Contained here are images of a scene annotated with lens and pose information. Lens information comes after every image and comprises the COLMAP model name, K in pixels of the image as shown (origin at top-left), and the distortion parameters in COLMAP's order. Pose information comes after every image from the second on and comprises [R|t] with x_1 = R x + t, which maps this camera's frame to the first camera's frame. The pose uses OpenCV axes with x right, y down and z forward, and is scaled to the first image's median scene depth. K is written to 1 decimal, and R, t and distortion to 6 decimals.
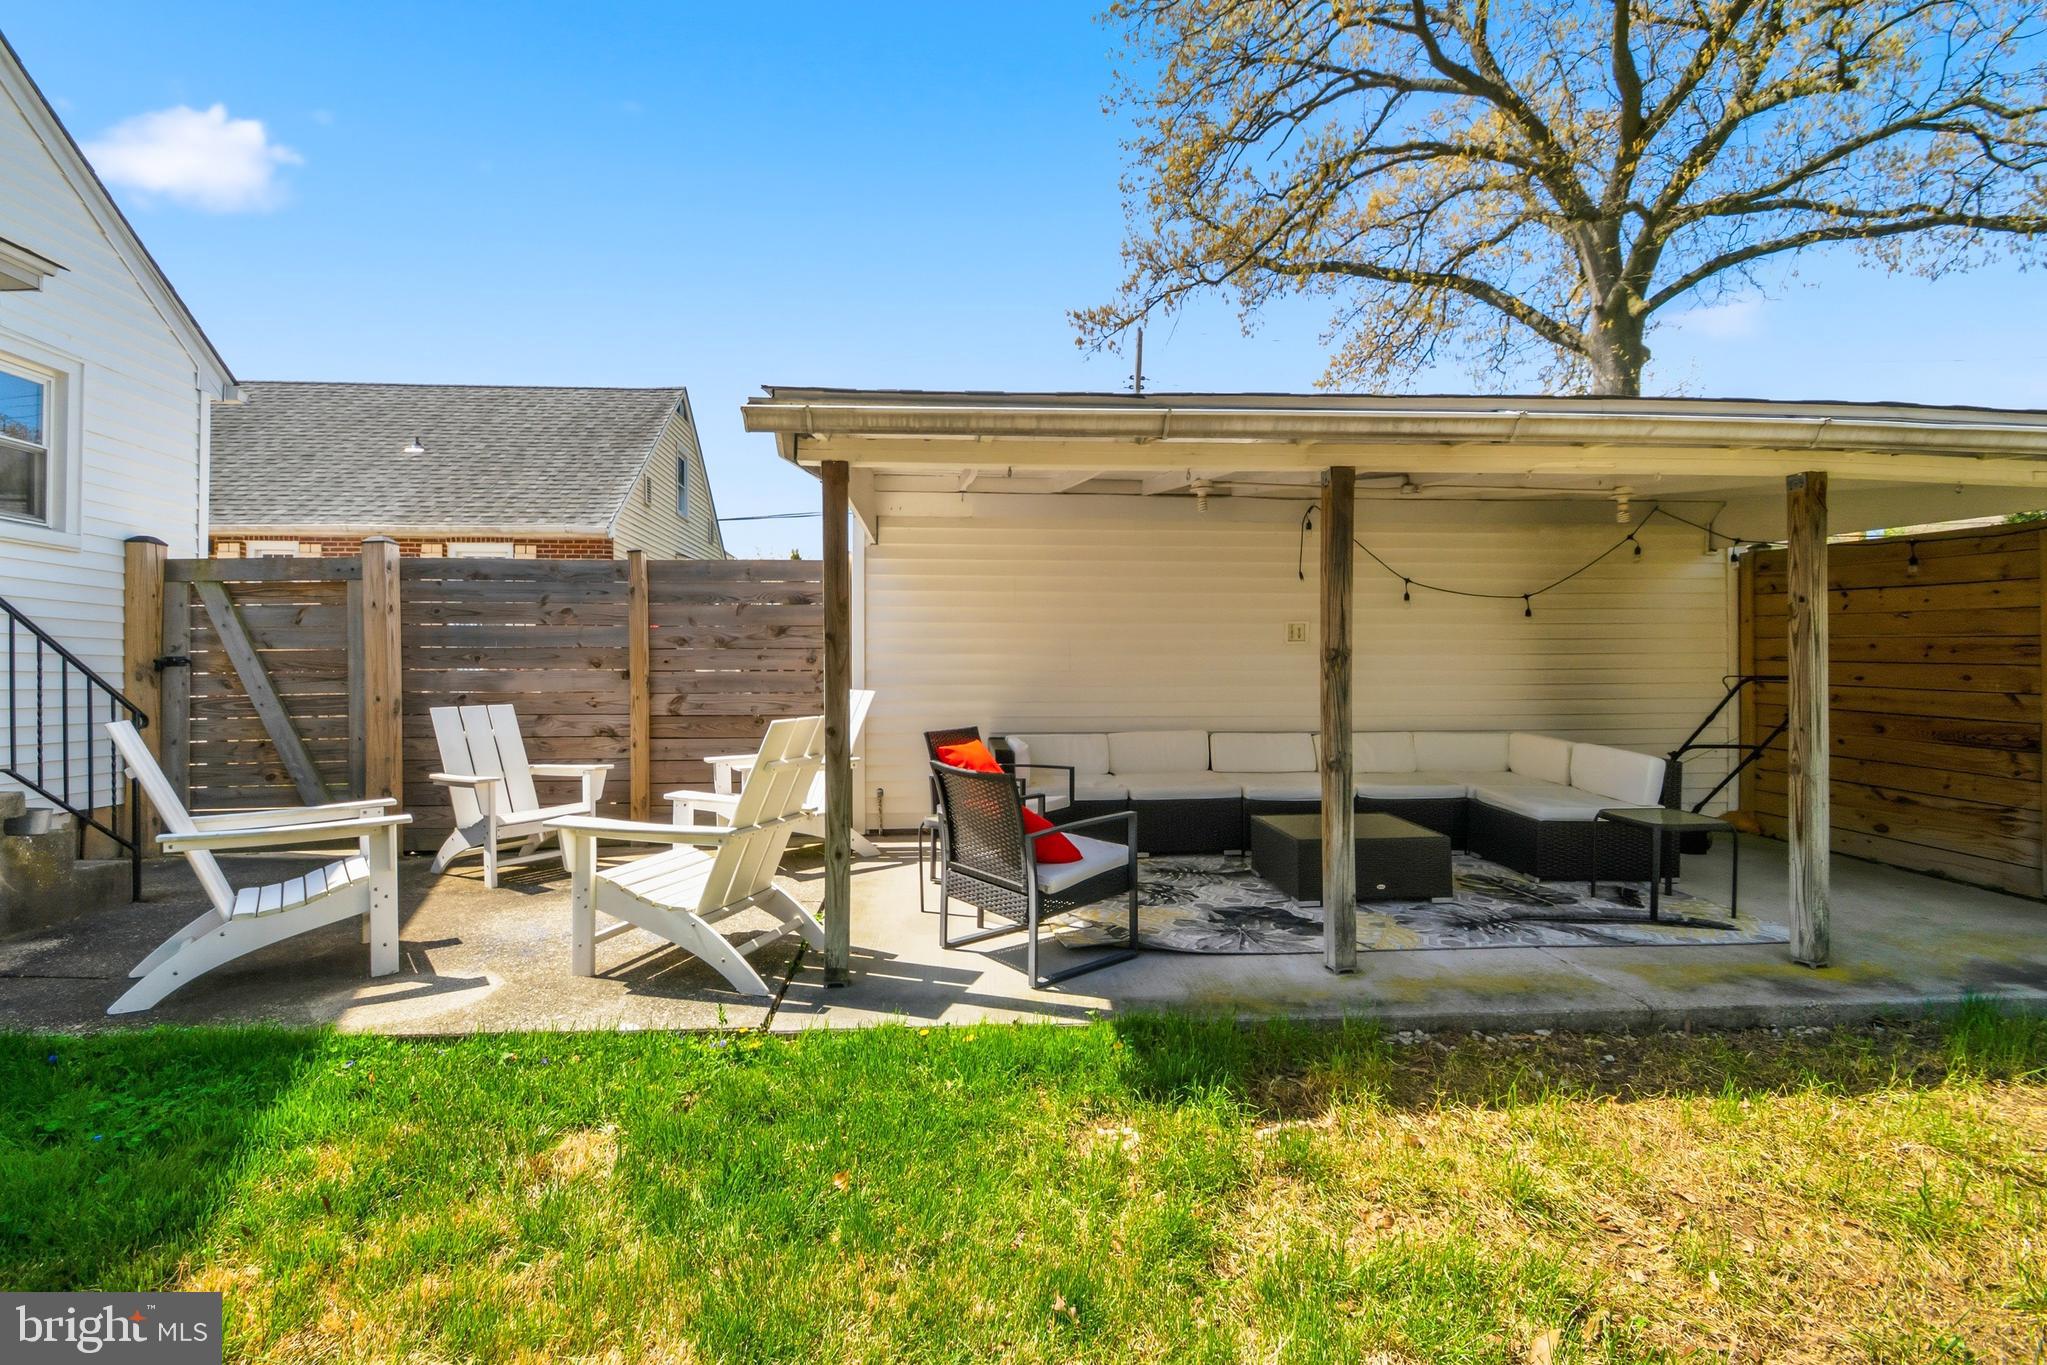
lens RADIAL K [[891.9, 0, 1024.0], [0, 891.9, 698.9], [0, 0, 1]] dist [-0.036071, -0.000116]
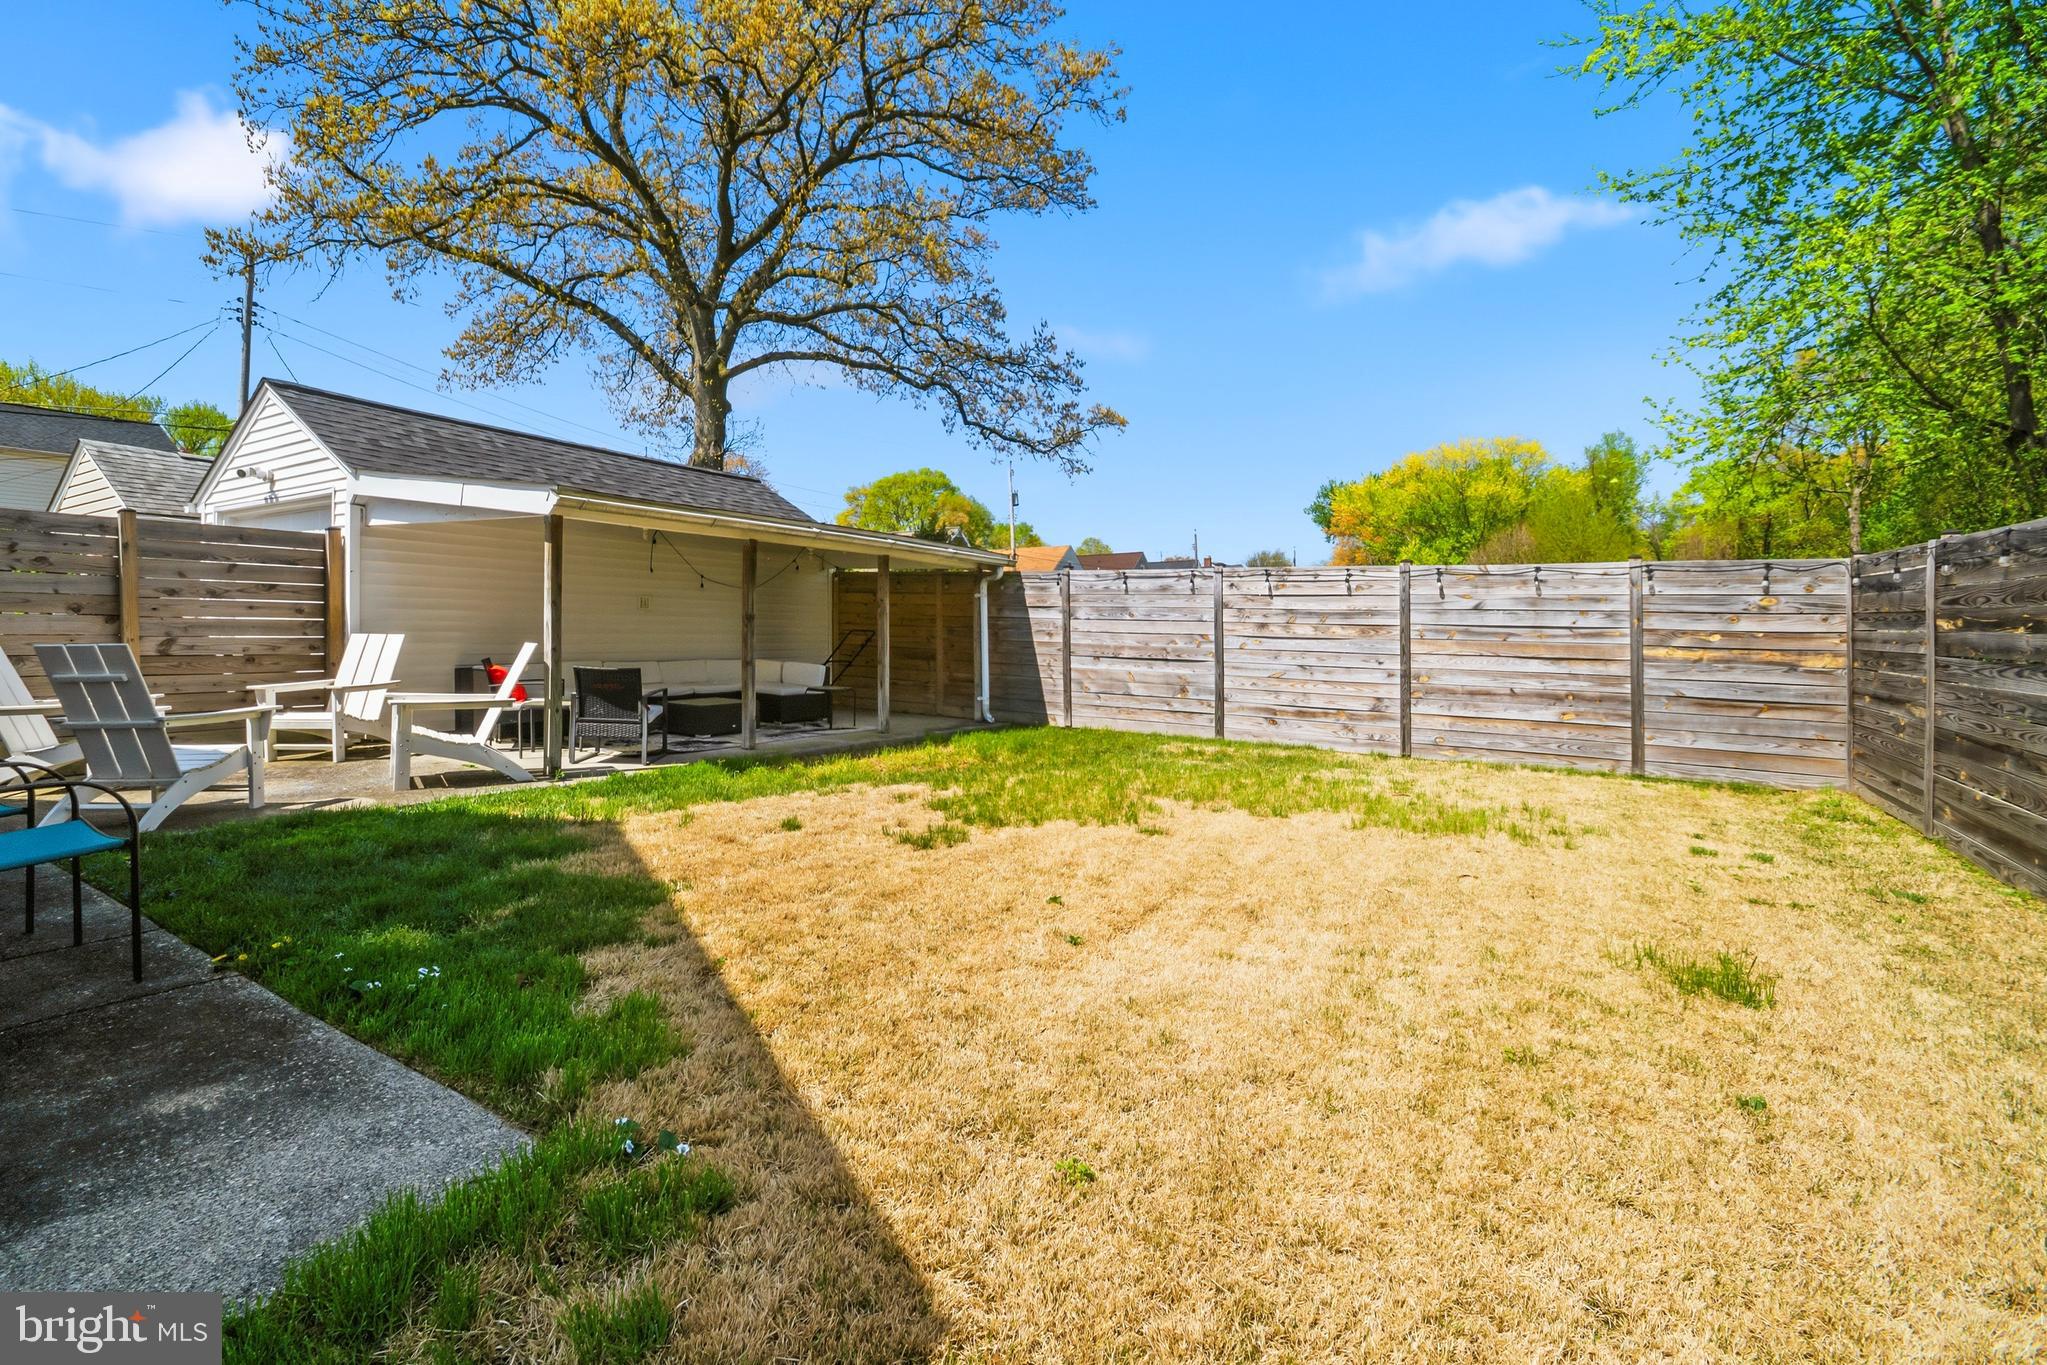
lens RADIAL K [[892.1, 0, 1021.3], [0, 892.1, 642.2], [0, 0, 1]] dist [0.000130, 0.000007]
pose [[0.540206, -0.001624, 0.841531, -0.264565], [0.013993, 0.999877, -0.007053, 0.008607], [-0.841416, 0.015585, 0.540163, -0.194298]]
